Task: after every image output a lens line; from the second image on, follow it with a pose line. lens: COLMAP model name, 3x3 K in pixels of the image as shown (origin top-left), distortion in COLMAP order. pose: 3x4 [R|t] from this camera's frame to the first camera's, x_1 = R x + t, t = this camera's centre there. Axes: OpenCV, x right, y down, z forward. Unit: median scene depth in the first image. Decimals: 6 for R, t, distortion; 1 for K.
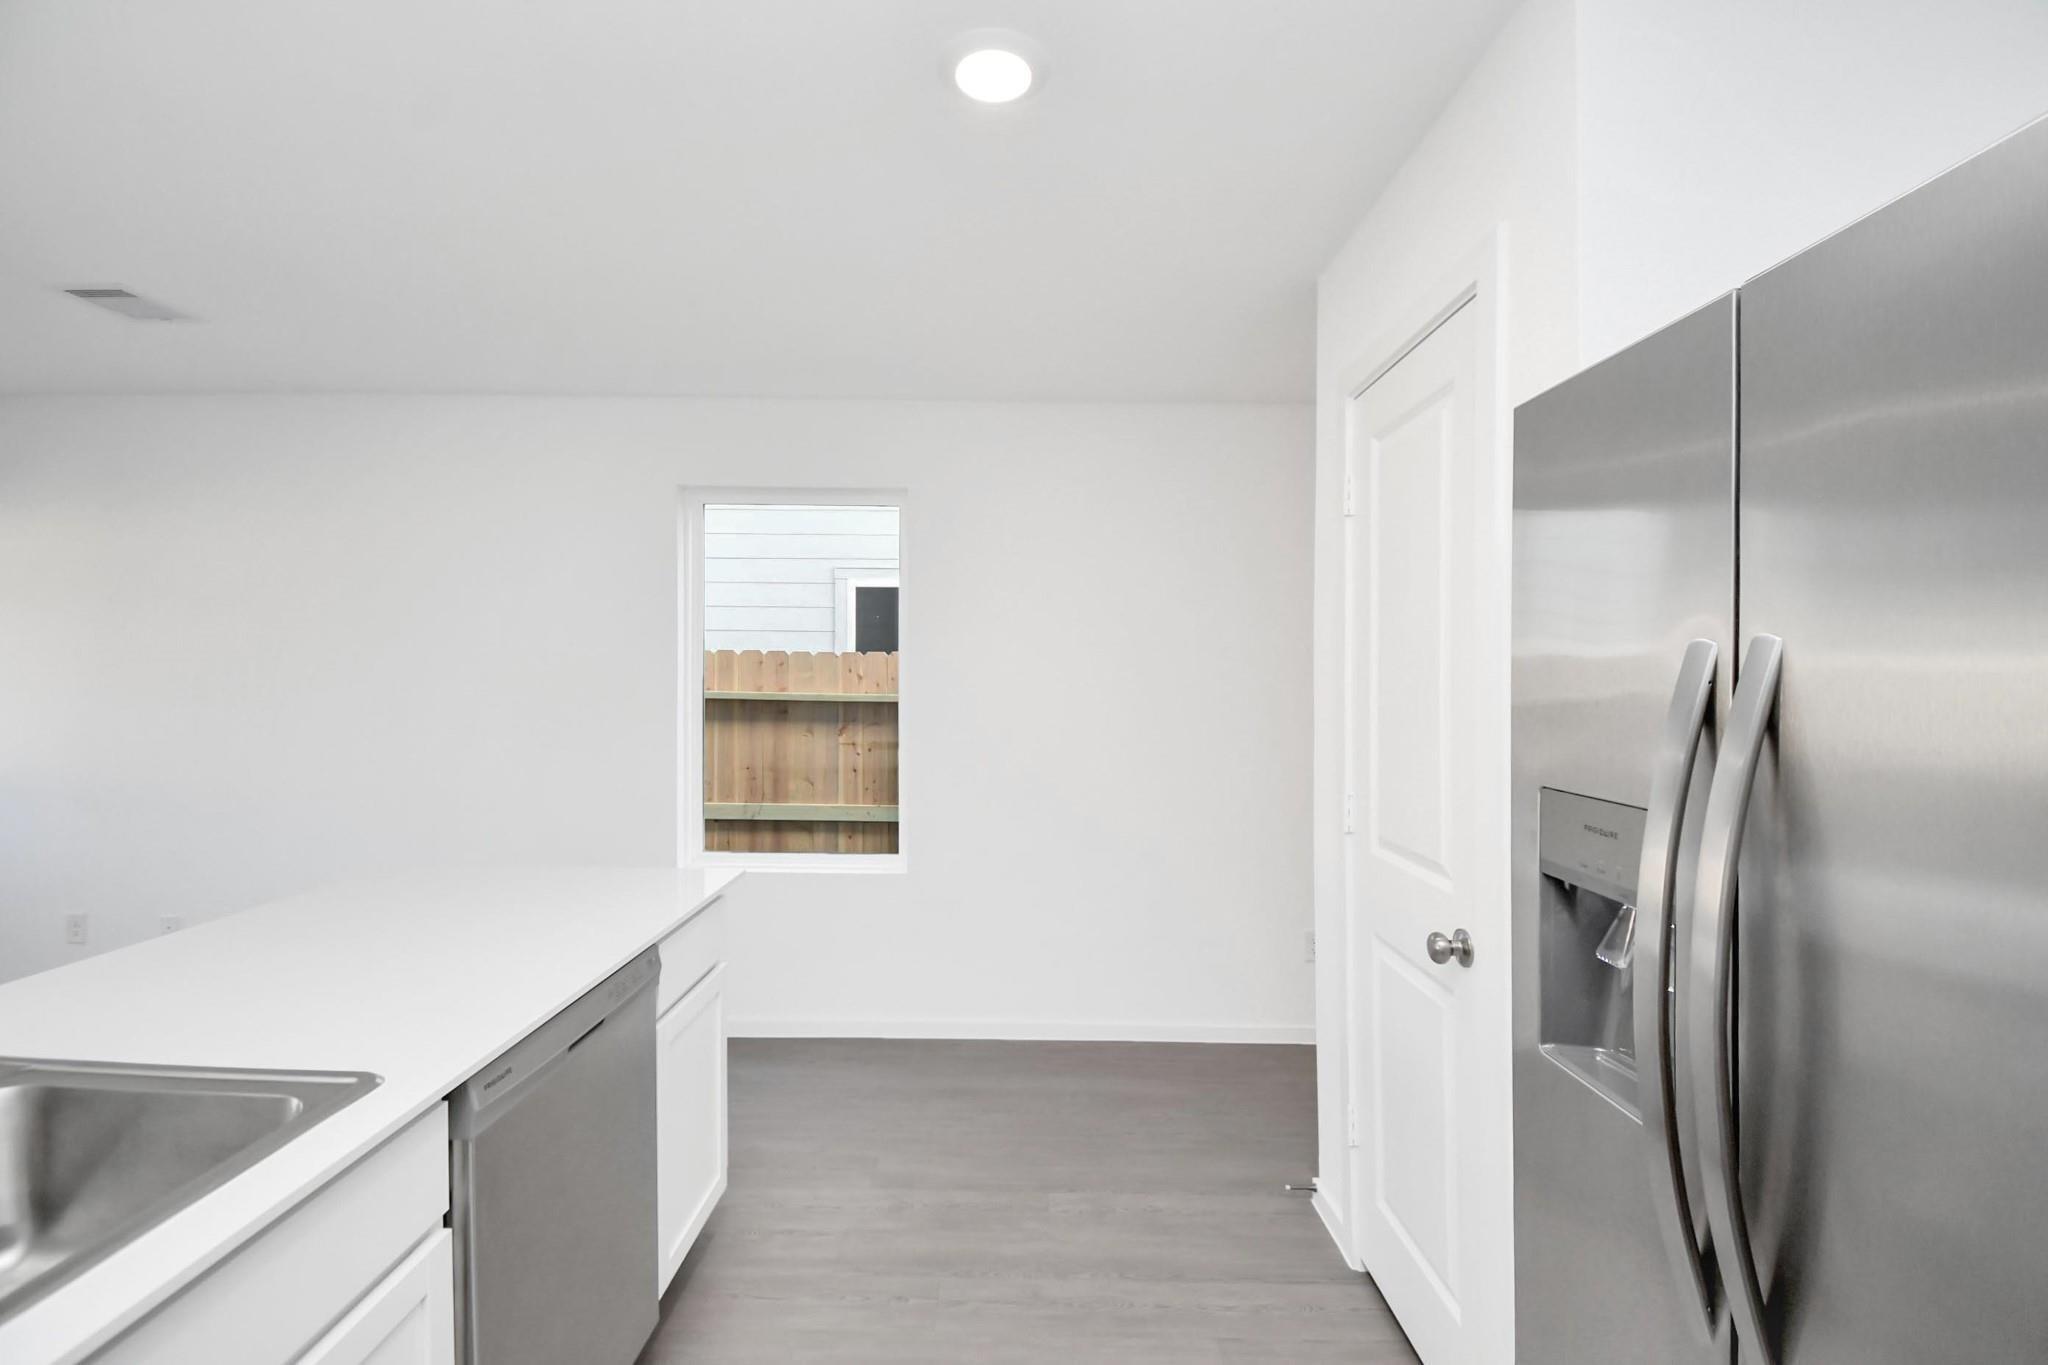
lens RADIAL K [[911.5, 0, 993.4], [0, 911.5, 686.6], [0, 0, 1]] dist [-0.010713, -0.000089]
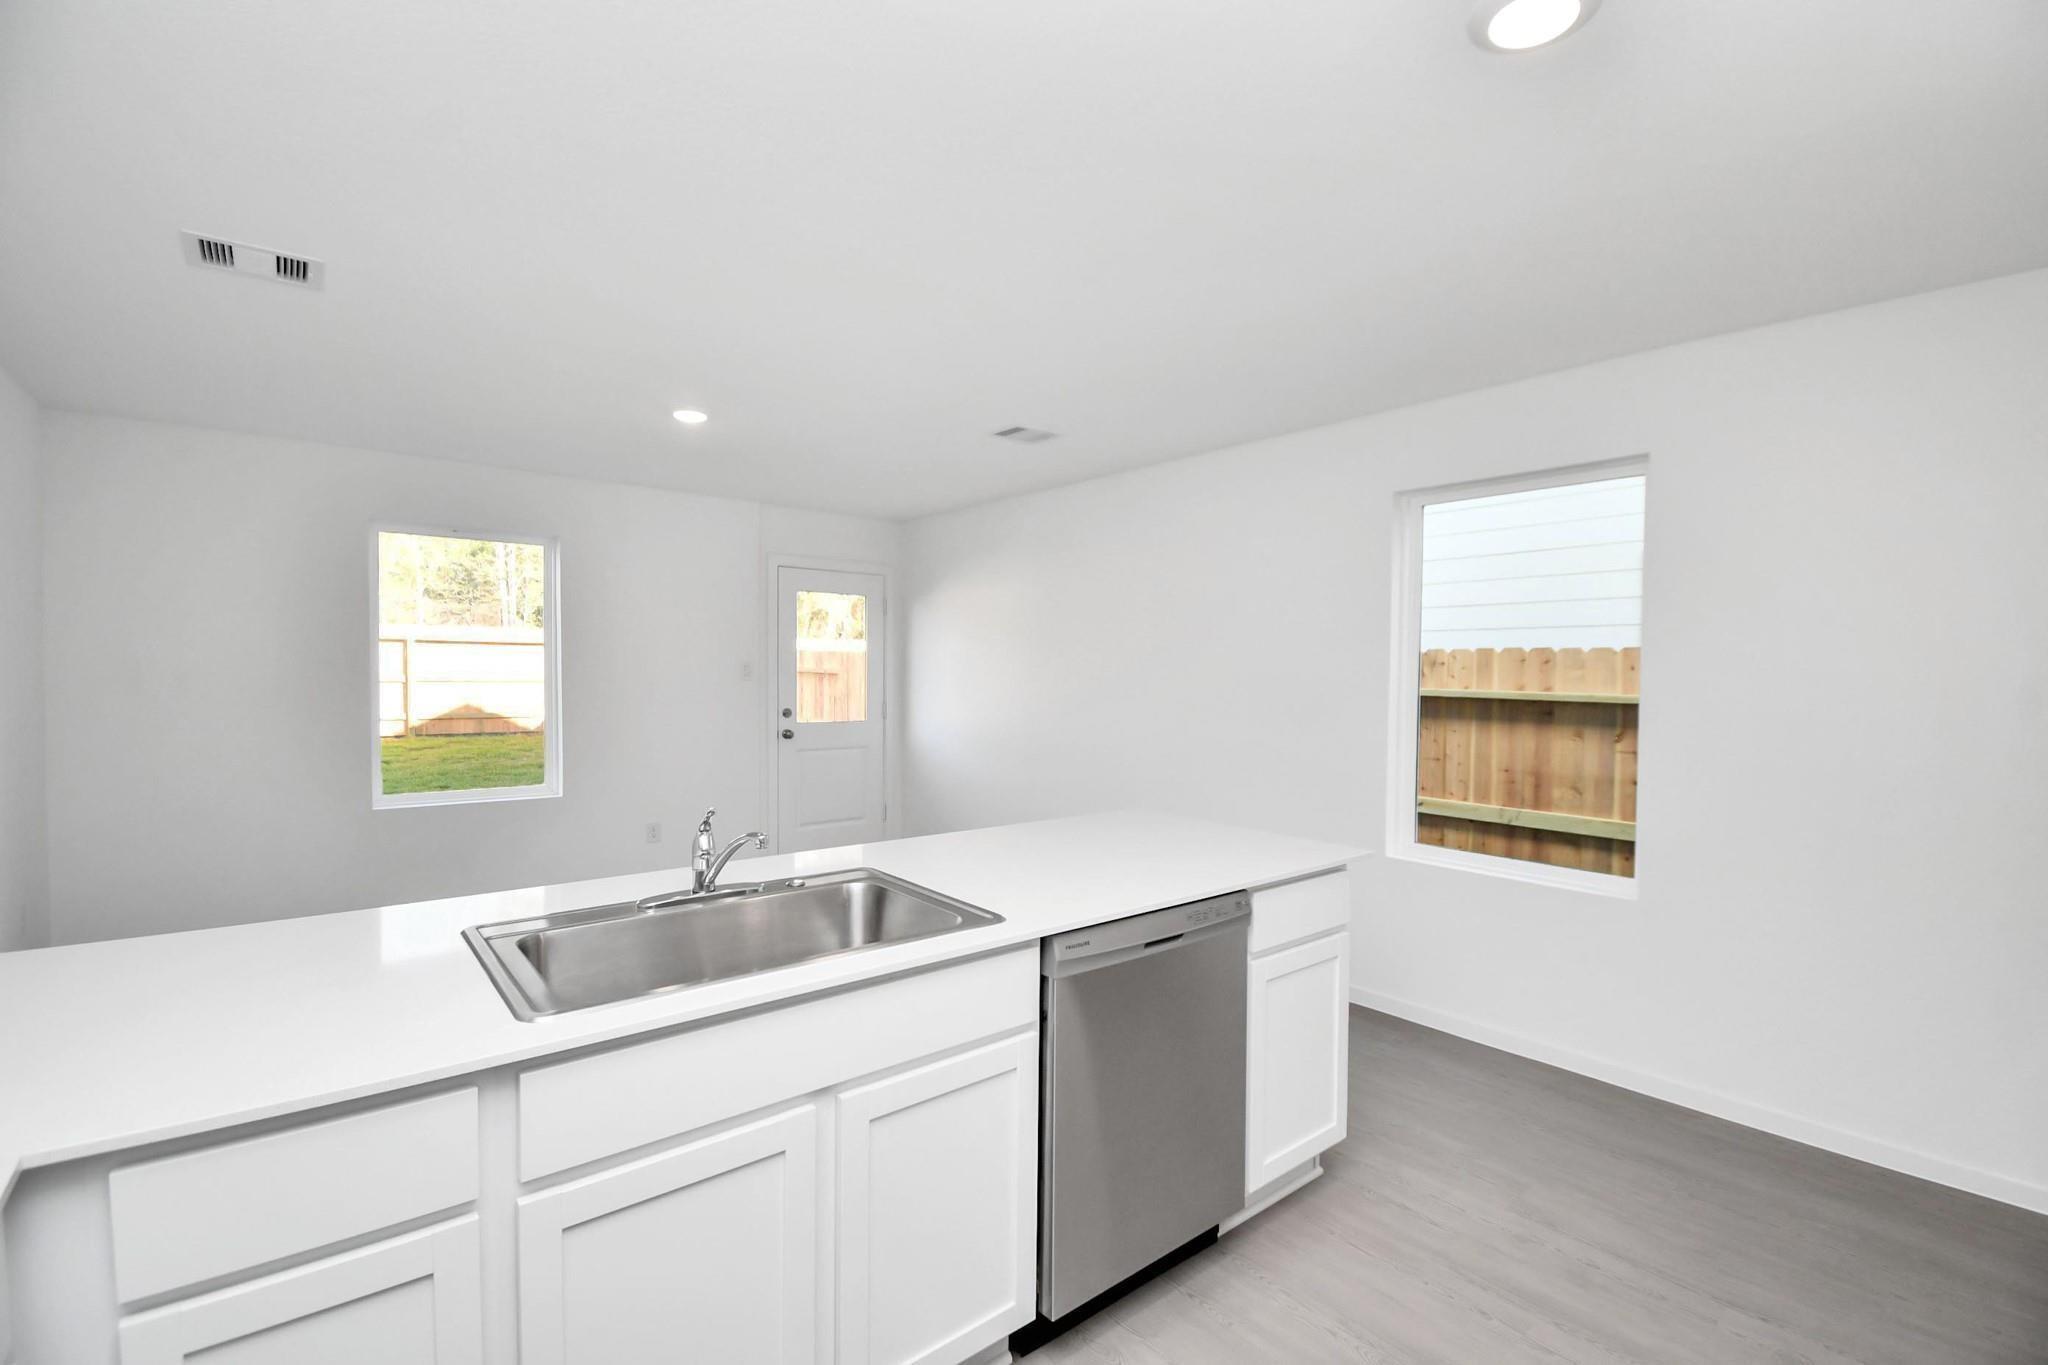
lens RADIAL K [[899.3, 0, 1024.0], [0, 899.3, 682.5], [0, 0, 1]] dist [-0.000454, -0.000300]
pose [[0.643581, 0.008033, -0.765336, 0.175731], [-0.012461, 0.999922, 0.000016, 0.004196], [0.765277, 0.009527, 0.643631, 0.000604]]
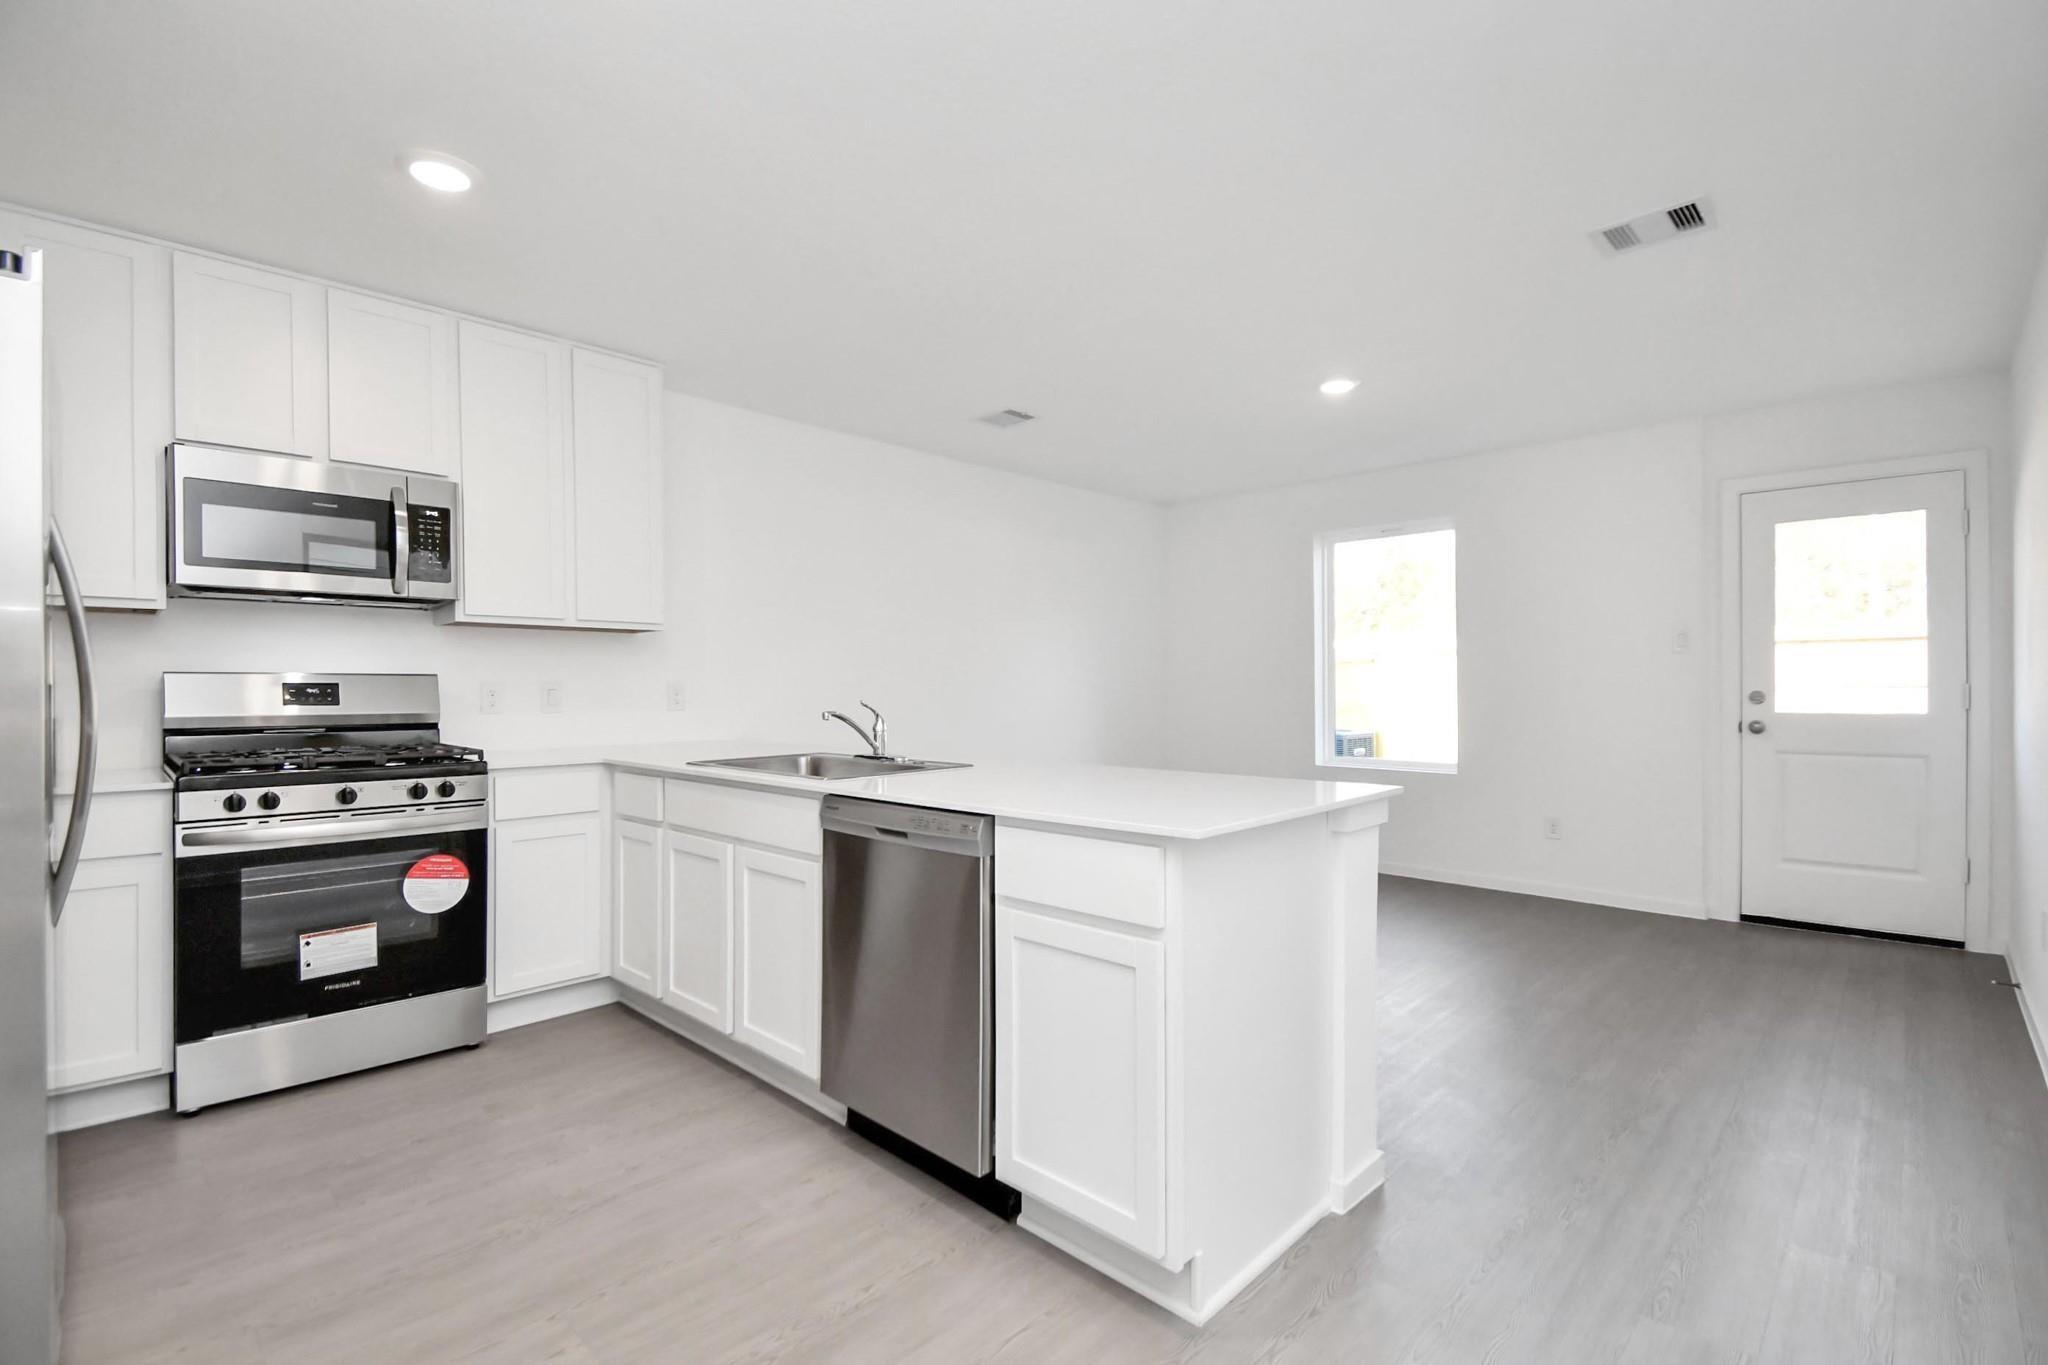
lens RADIAL K [[962.6, 0, 1024.0], [0, 962.6, 682.5], [0, 0, 1]] dist [-0.002178, -0.000571]
pose [[-0.702520, -0.014054, -0.711525, 0.200605], [-0.013491, 0.999888, -0.006429, 0.068322], [0.711536, 0.005083, -0.702631, 0.947538]]
